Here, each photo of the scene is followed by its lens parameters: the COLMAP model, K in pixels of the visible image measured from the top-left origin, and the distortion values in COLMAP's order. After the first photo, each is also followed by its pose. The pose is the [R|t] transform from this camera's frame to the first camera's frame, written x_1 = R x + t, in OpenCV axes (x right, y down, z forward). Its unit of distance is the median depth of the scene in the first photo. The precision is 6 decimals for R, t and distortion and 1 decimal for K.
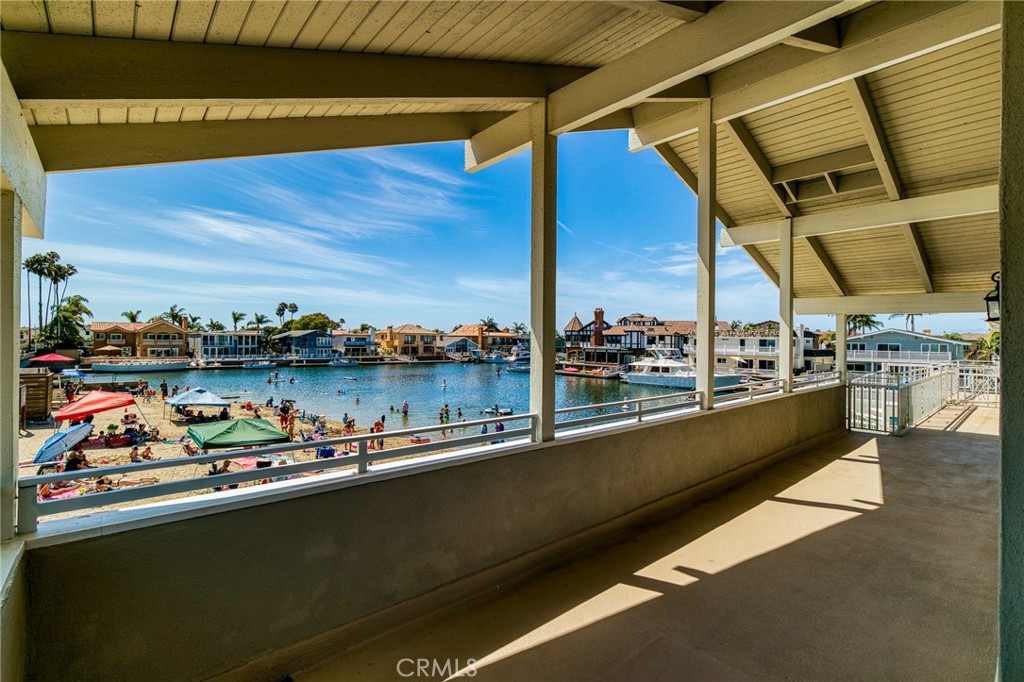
lens RADIAL K [[468.9, 0, 504.8], [0, 468.9, 334.7], [0, 0, 1]] dist [-0.022884, 0.007647]
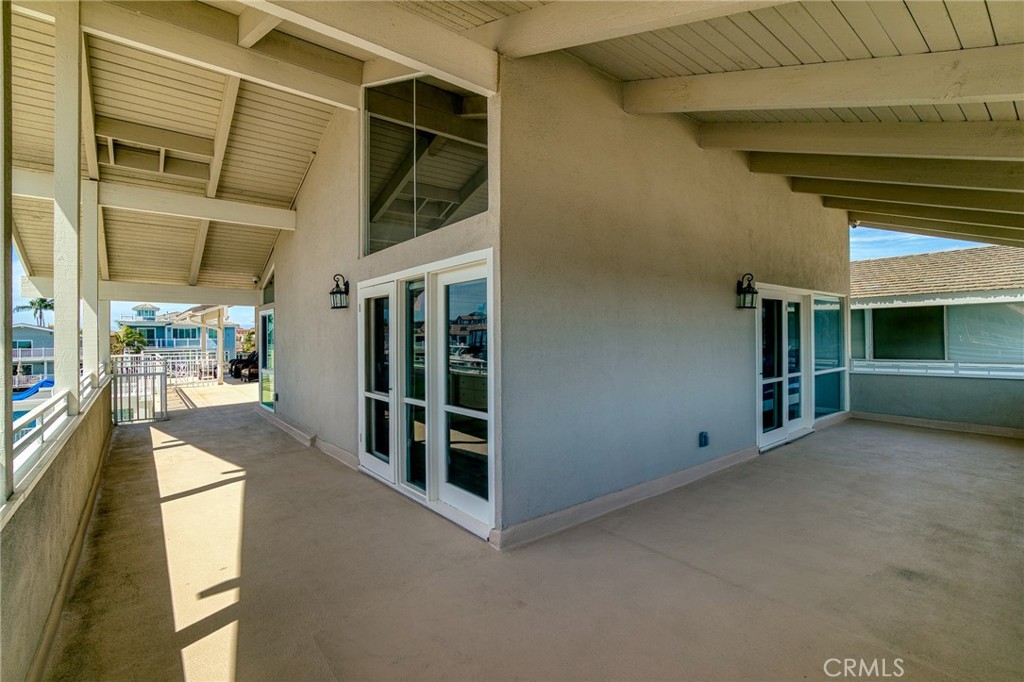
lens RADIAL K [[468.9, 0, 511.9], [0, 468.9, 337.4], [0, 0, 1]] dist [-0.022884, 0.007647]
pose [[0.032302, -0.013790, 0.999383, -0.016065], [0.000803, 0.999905, 0.013771, 0.001719], [-0.999478, 0.000358, 0.032310, 0.017360]]
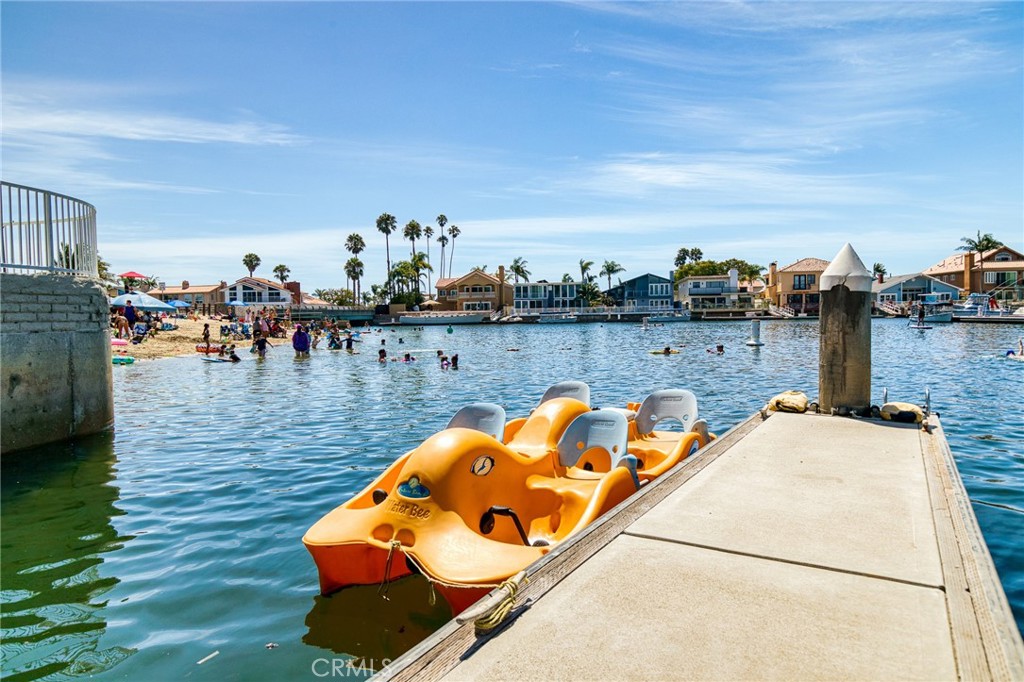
lens RADIAL K [[654.1, 0, 513.0], [0, 654.1, 310.9], [0, 0, 1]] dist [0.002638, 0.005764]
pose [[0.653363, -0.029010, -0.756489, 0.273586], [0.028520, 0.999499, -0.013697, 0.071160], [0.756508, -0.012626, 0.653863, 0.258146]]
